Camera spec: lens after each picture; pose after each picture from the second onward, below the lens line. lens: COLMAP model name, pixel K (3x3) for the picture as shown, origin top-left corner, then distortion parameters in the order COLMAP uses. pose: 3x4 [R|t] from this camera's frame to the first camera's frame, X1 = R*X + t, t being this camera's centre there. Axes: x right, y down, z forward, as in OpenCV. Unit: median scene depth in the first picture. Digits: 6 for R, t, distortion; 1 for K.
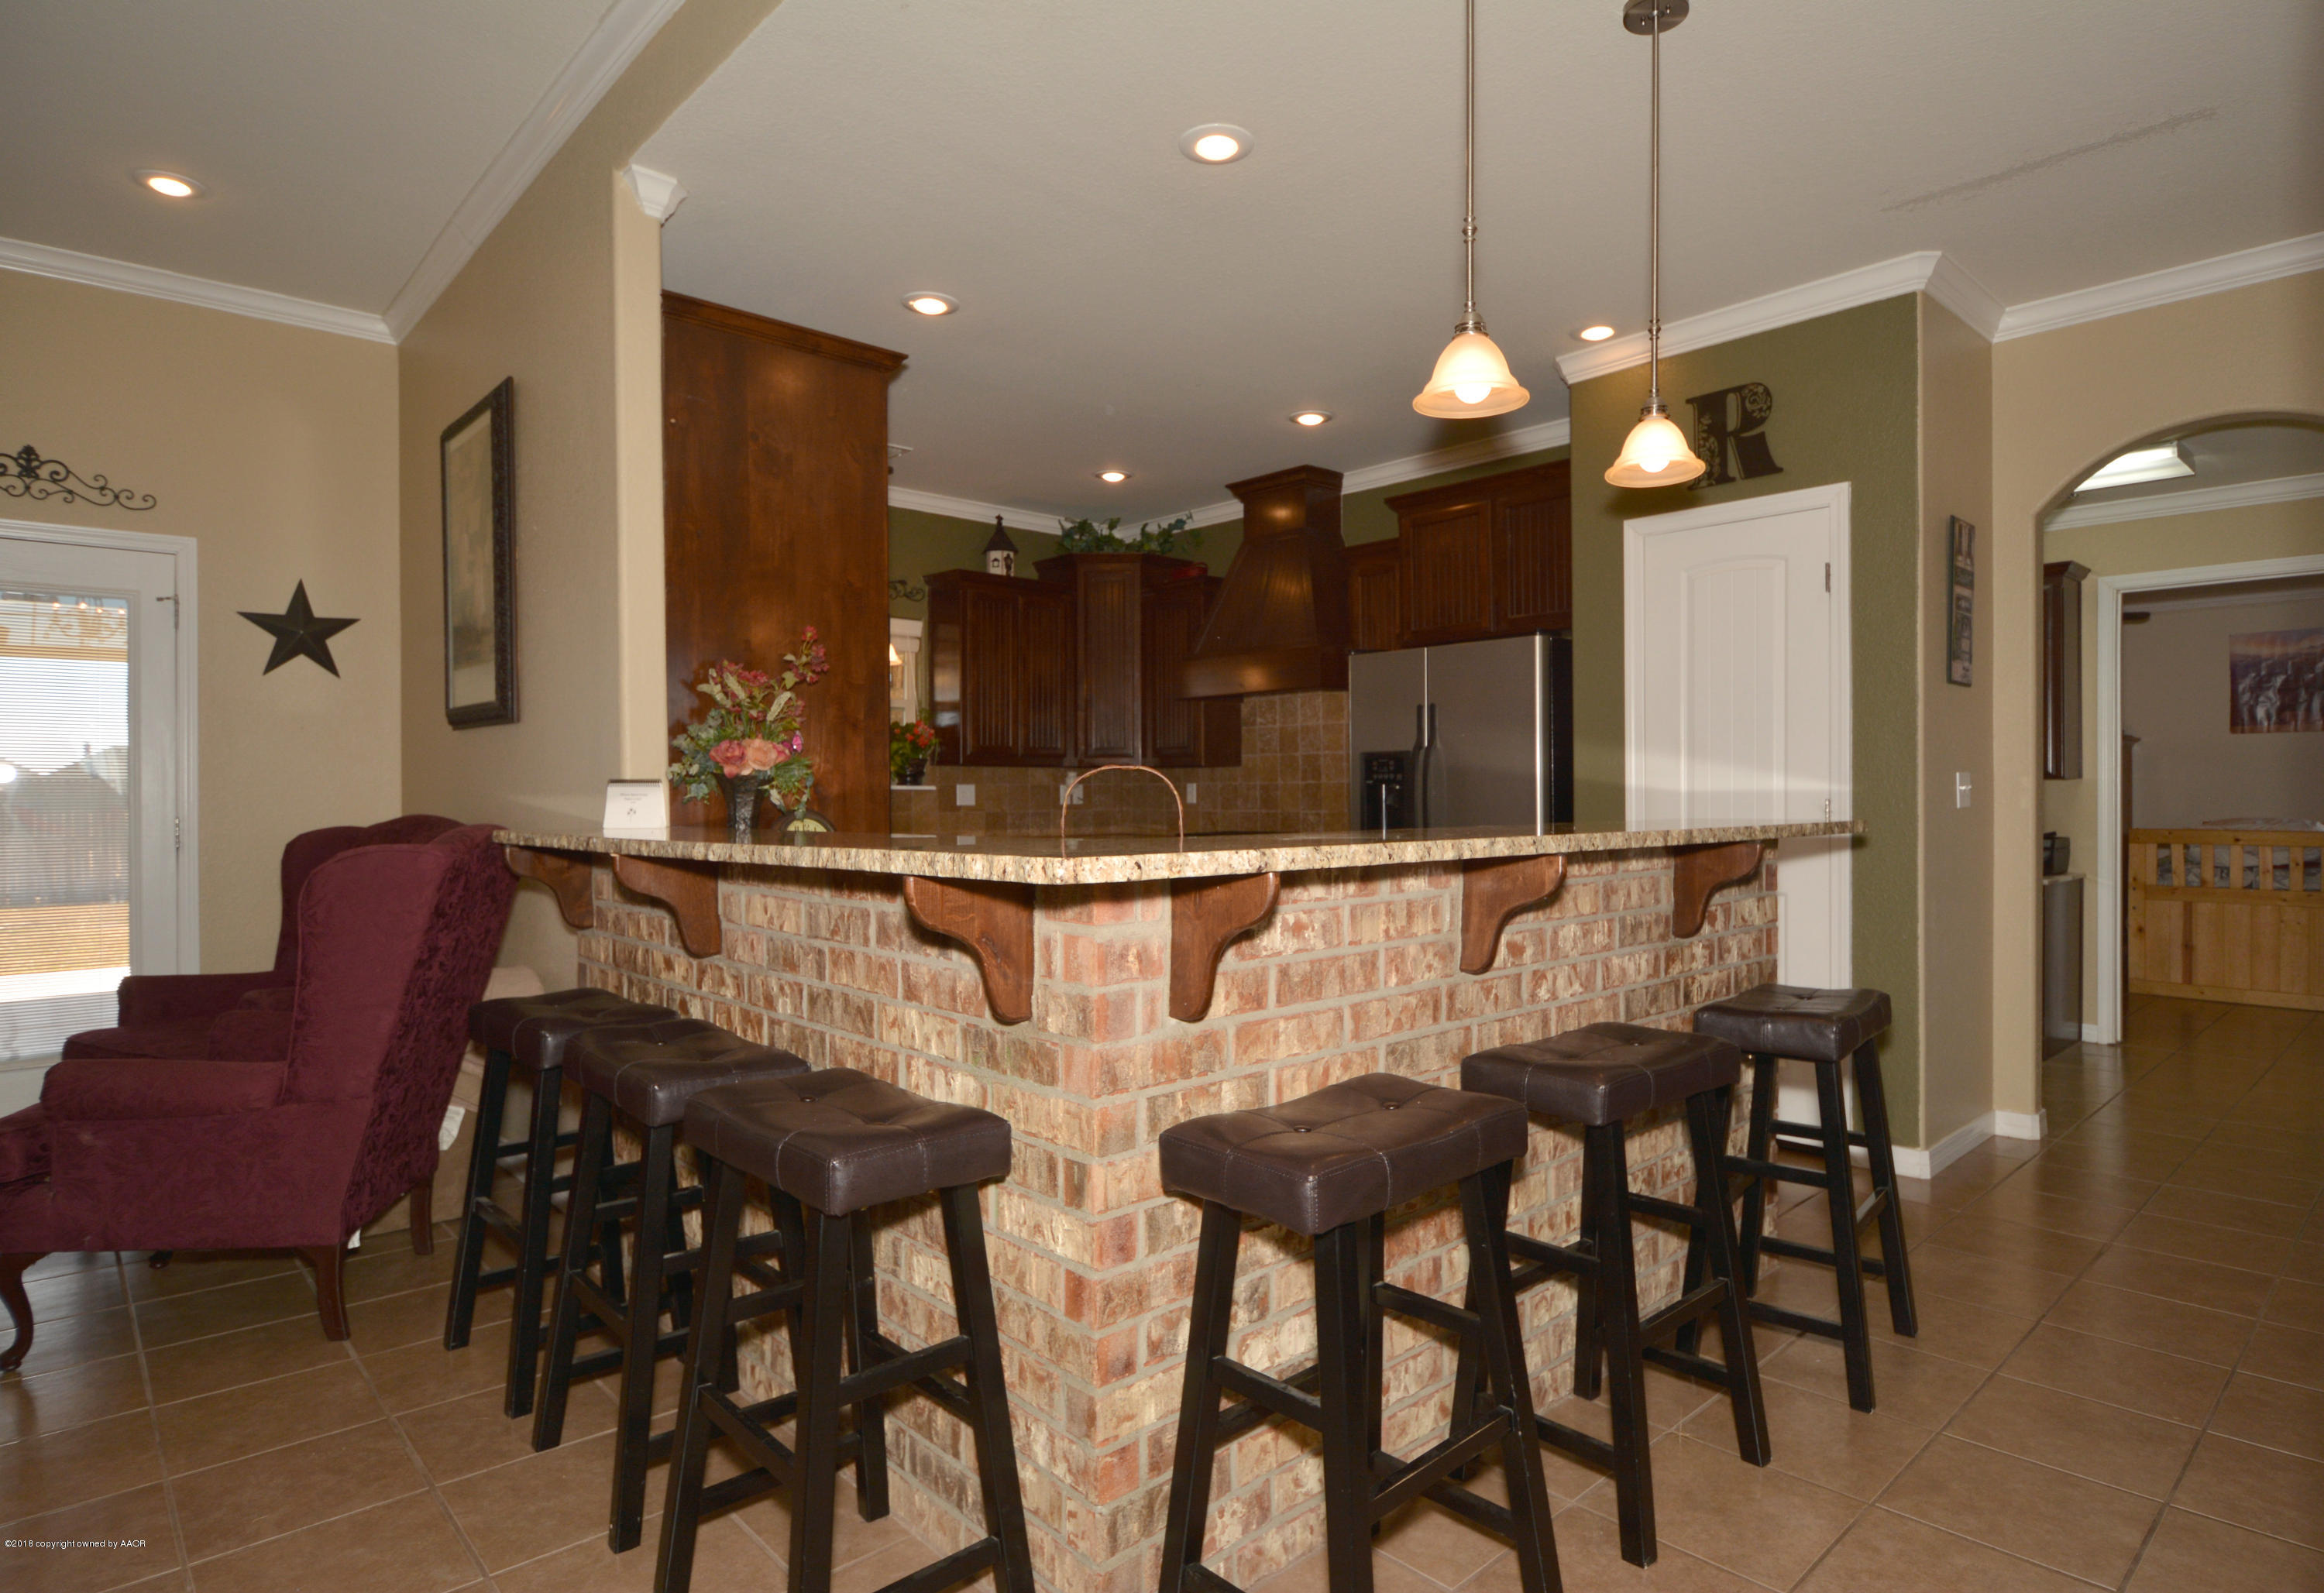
lens RADIAL K [[1256.2, 0, 1196.7], [0, 1256.2, 796.1], [0, 0, 1]] dist [0.001993, -0.012390]
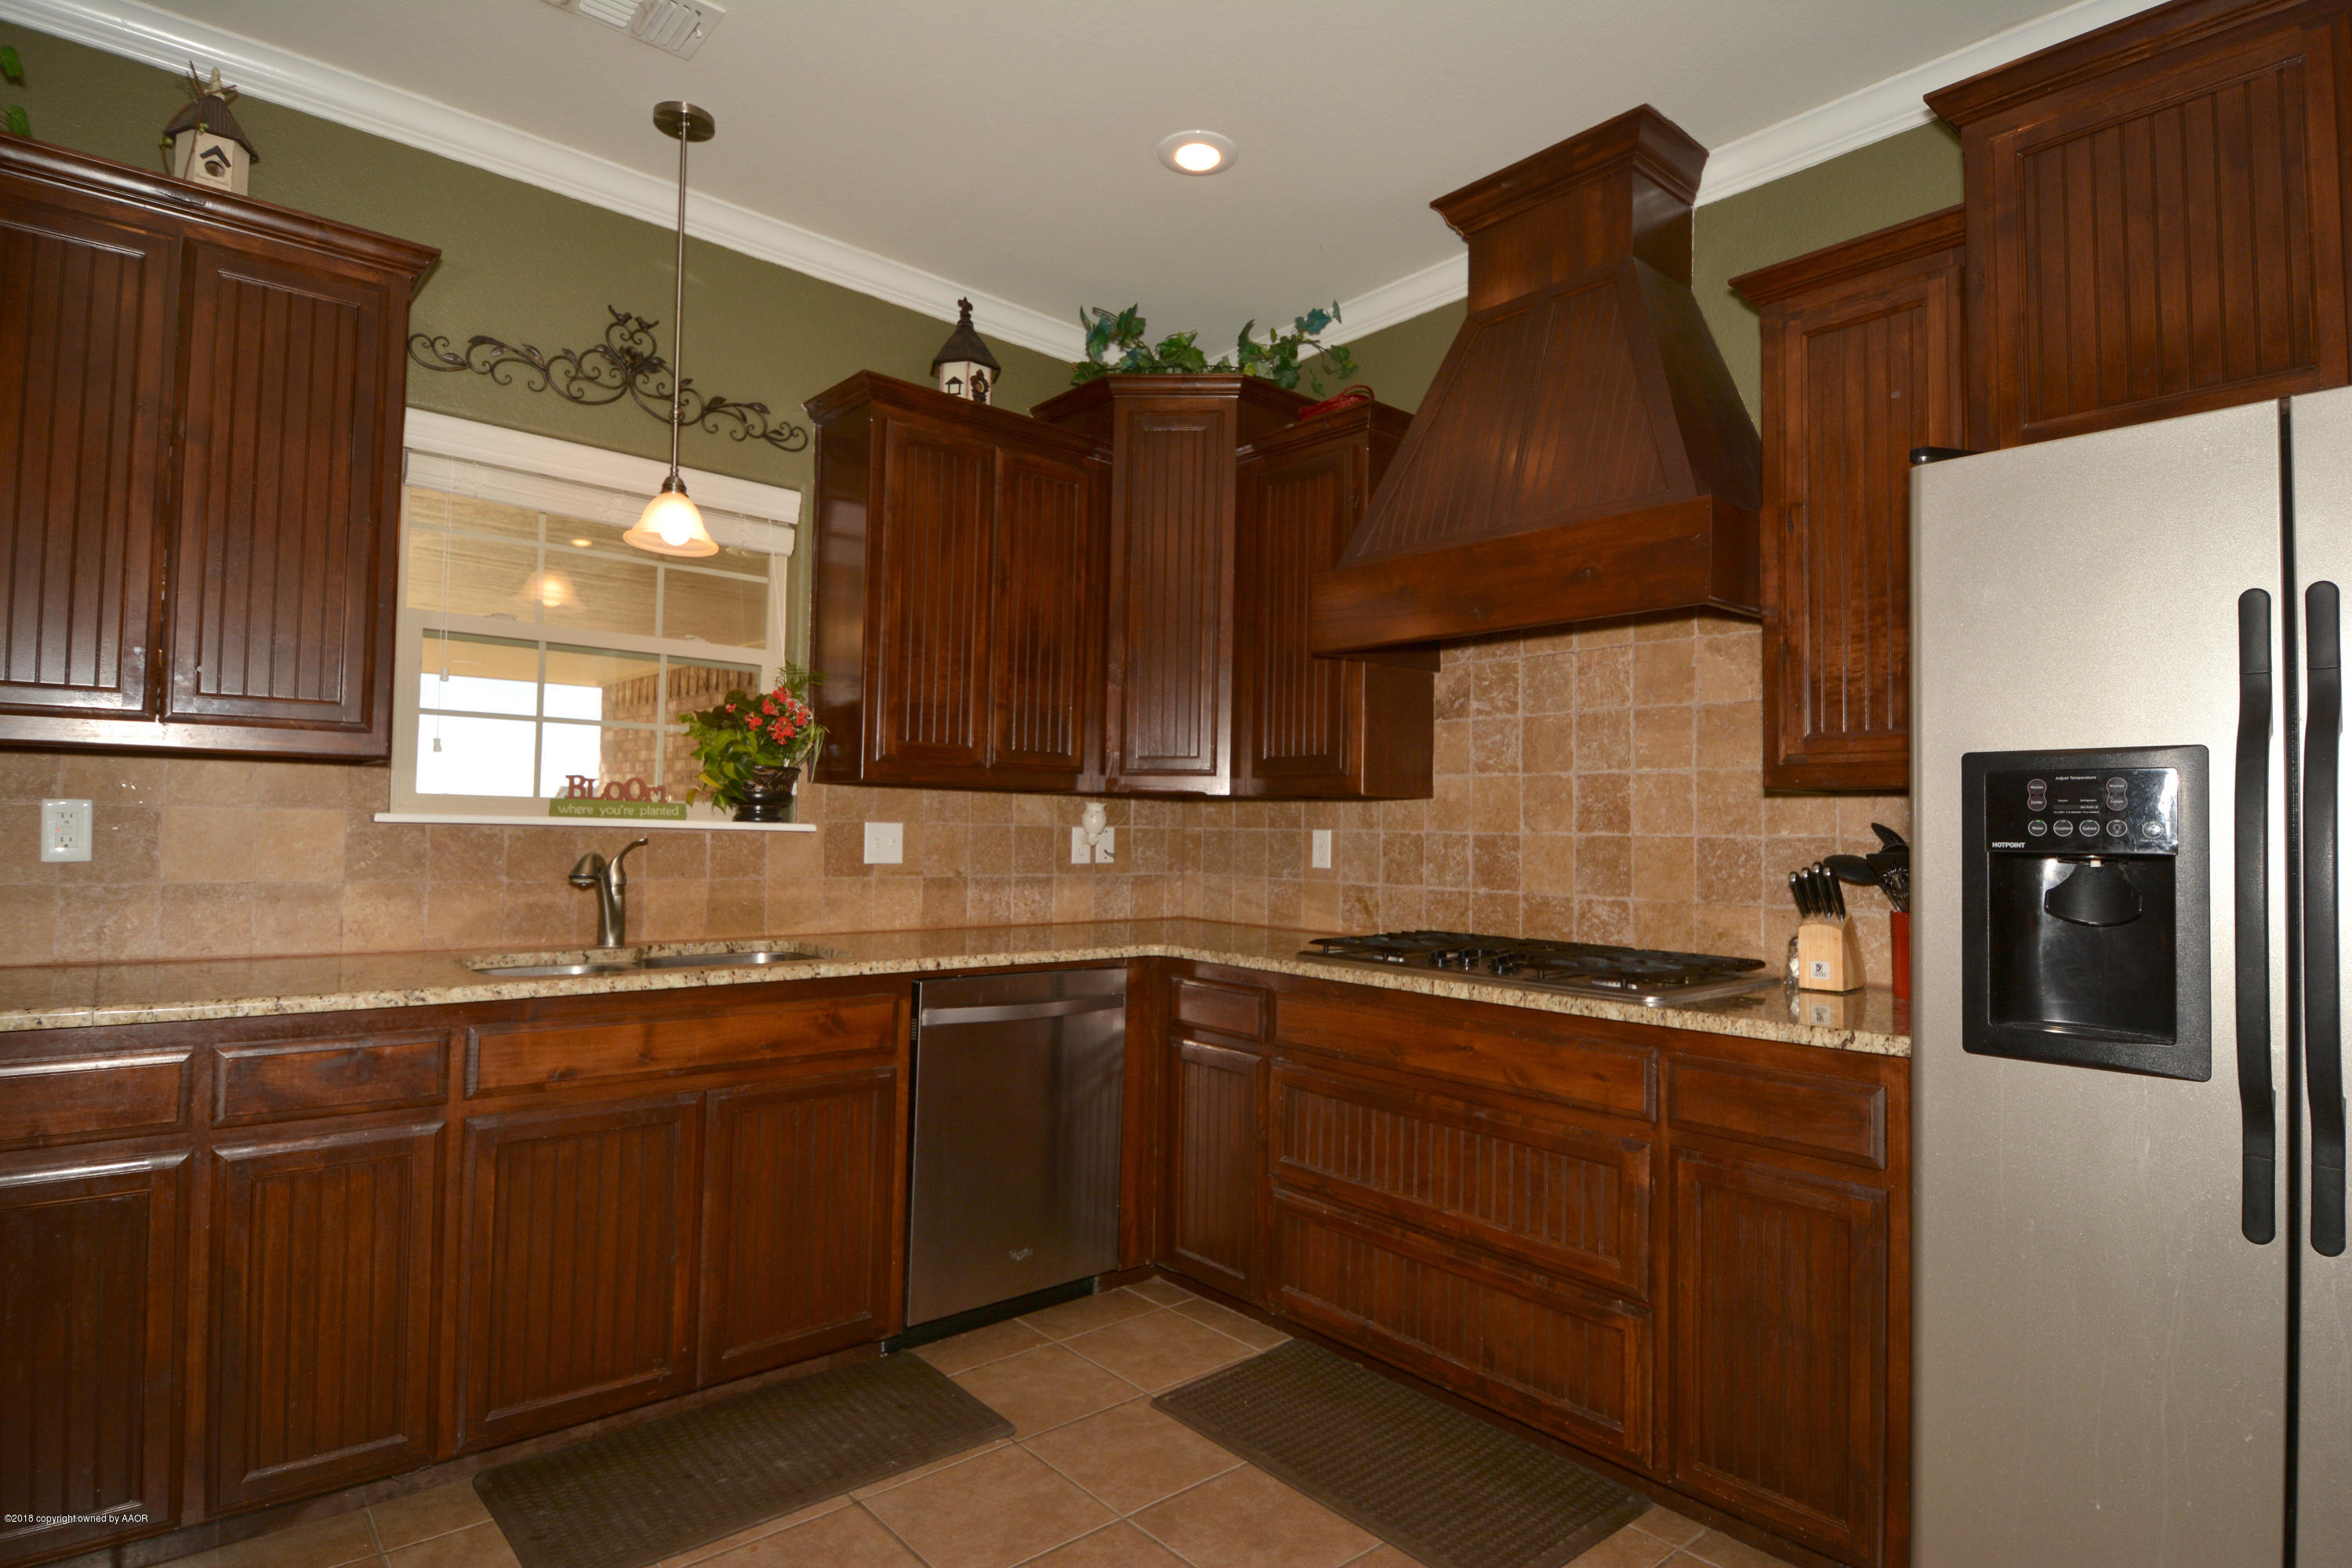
lens RADIAL K [[1222.7, 0, 1176.0], [0, 1222.7, 784.0], [0, 0, 1]] dist [0.027154, -0.029087]
pose [[0.998972, 0.021762, -0.039762, -0.051055], [-0.023473, 0.998796, -0.043070, -0.006708], [0.038777, 0.043959, 0.998281, 0.558051]]
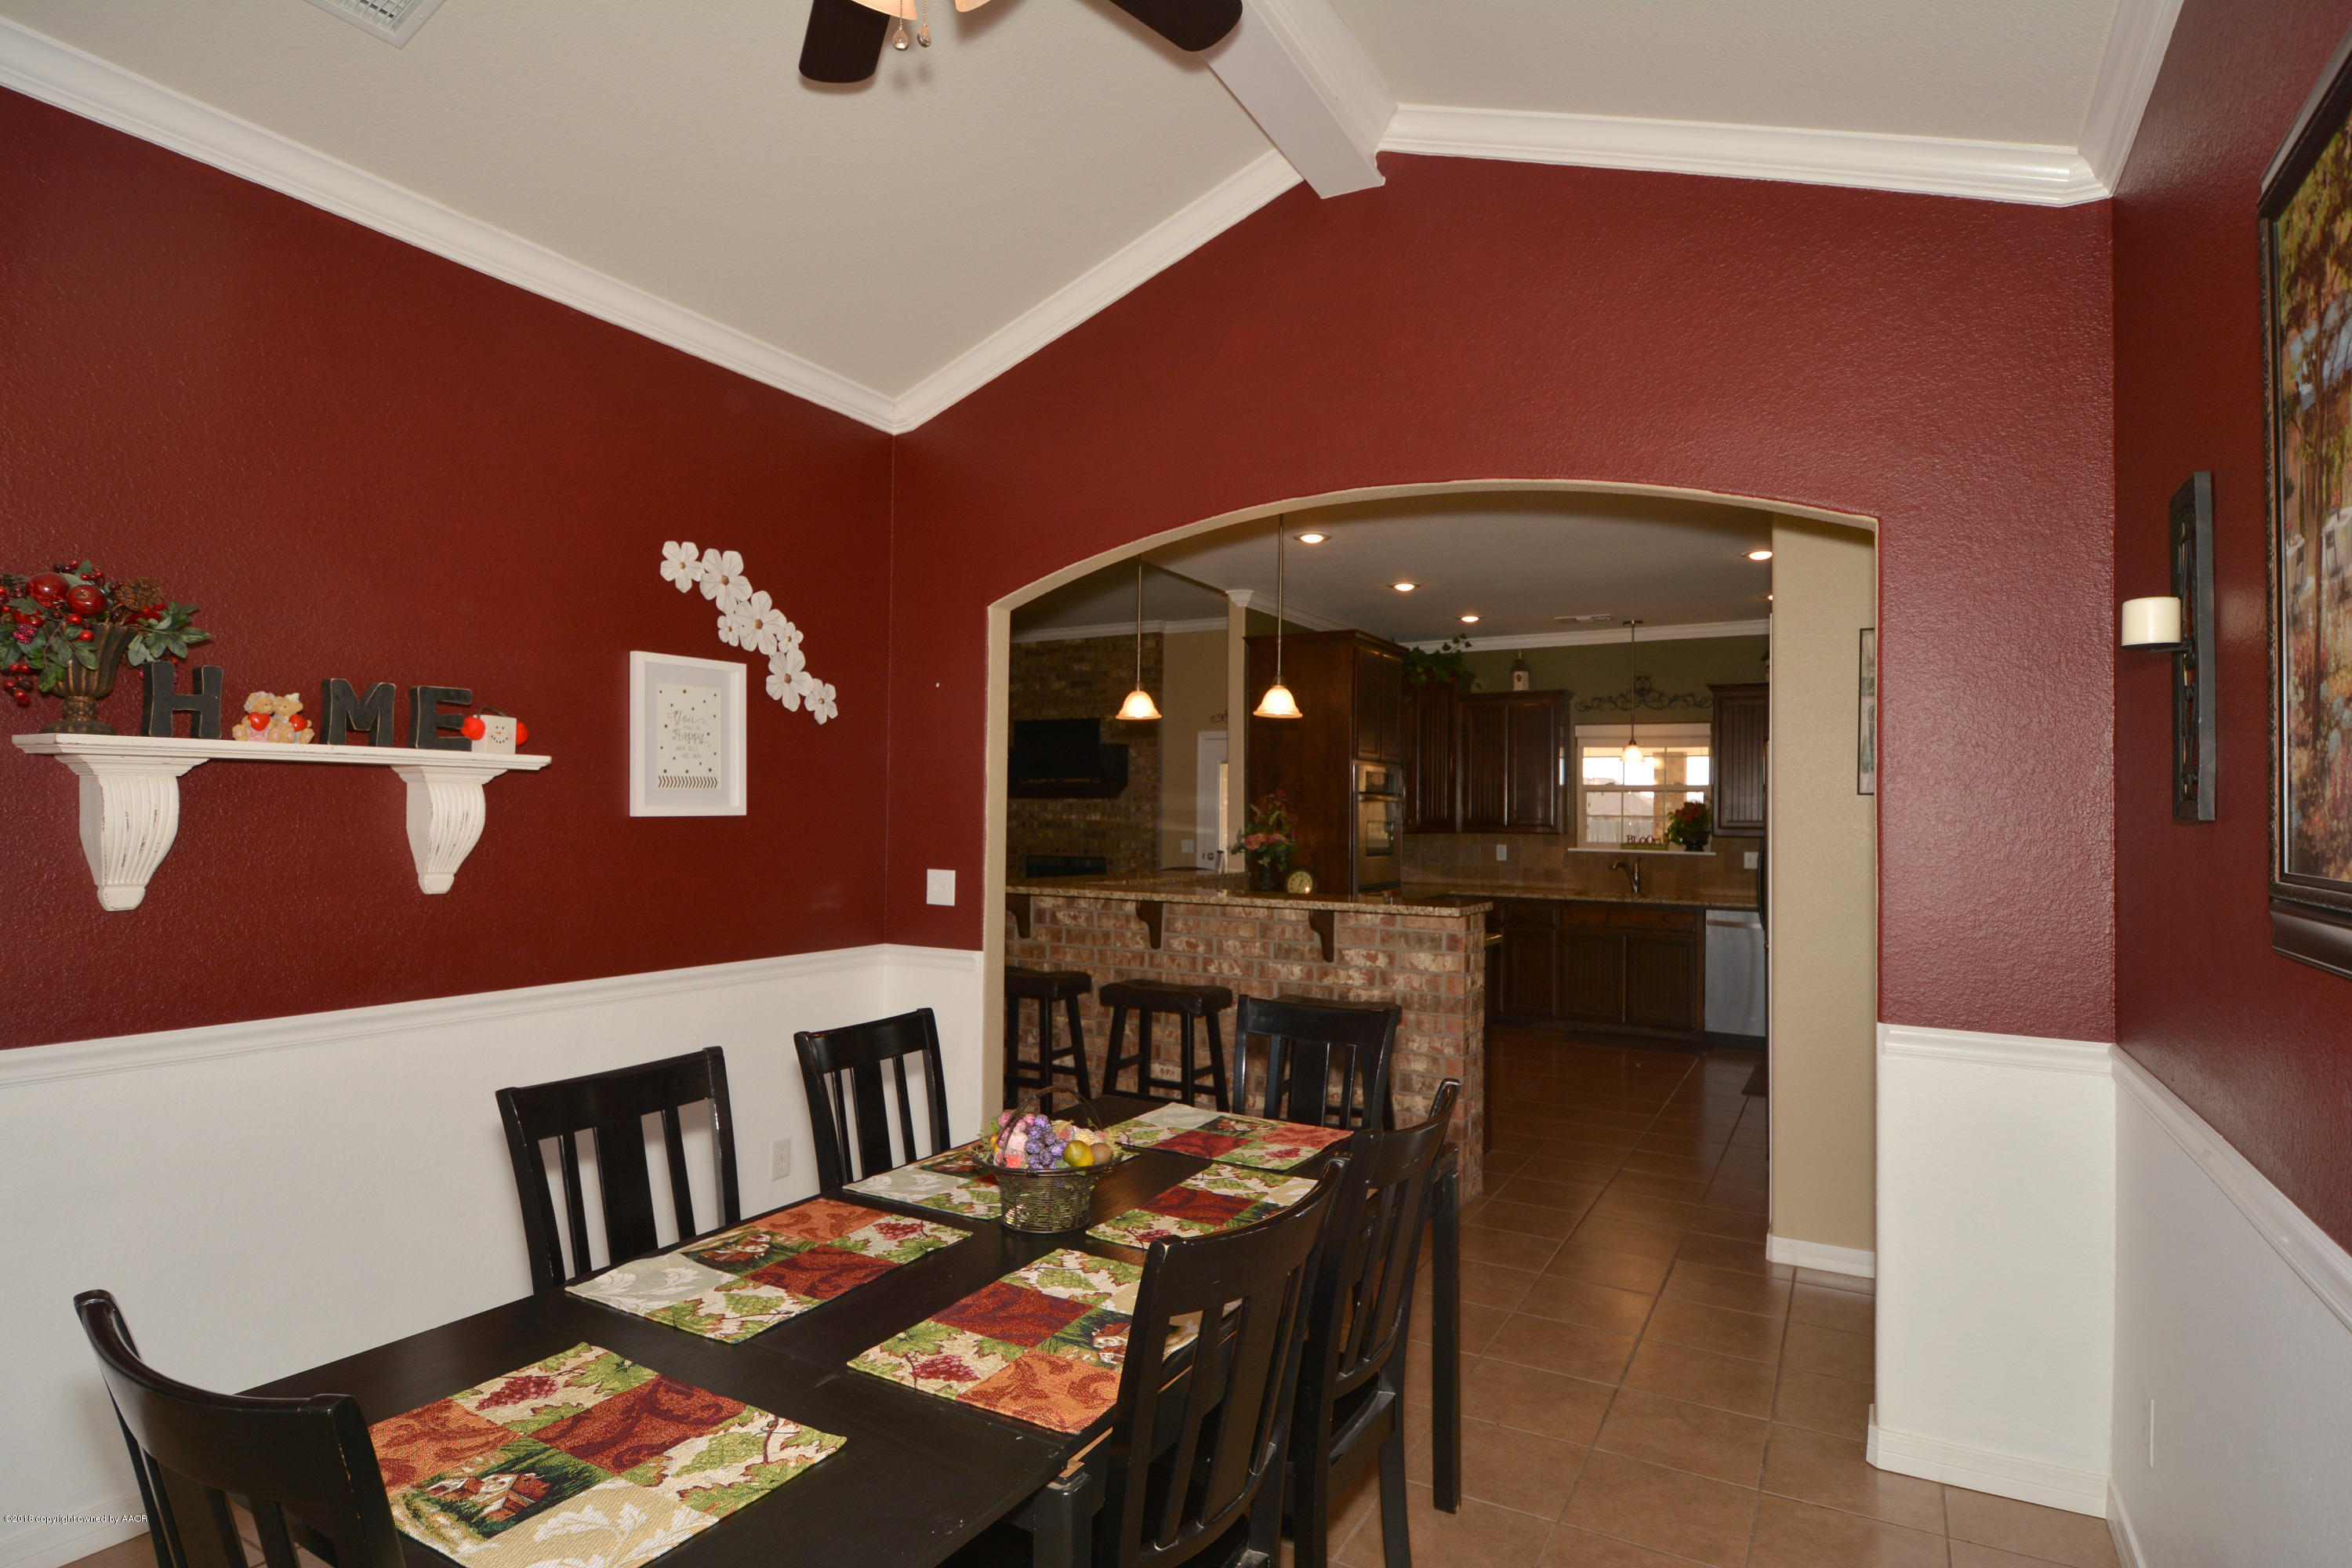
lens RADIAL K [[1222.7, 0, 1176.0], [0, 1222.7, 784.0], [0, 0, 1]] dist [0.027154, -0.029087]
pose [[0.293519, -0.016112, -0.955818, 0.867951], [-0.016038, 0.999634, -0.021775, -0.043693], [0.955819, 0.021721, 0.293153, 0.120472]]
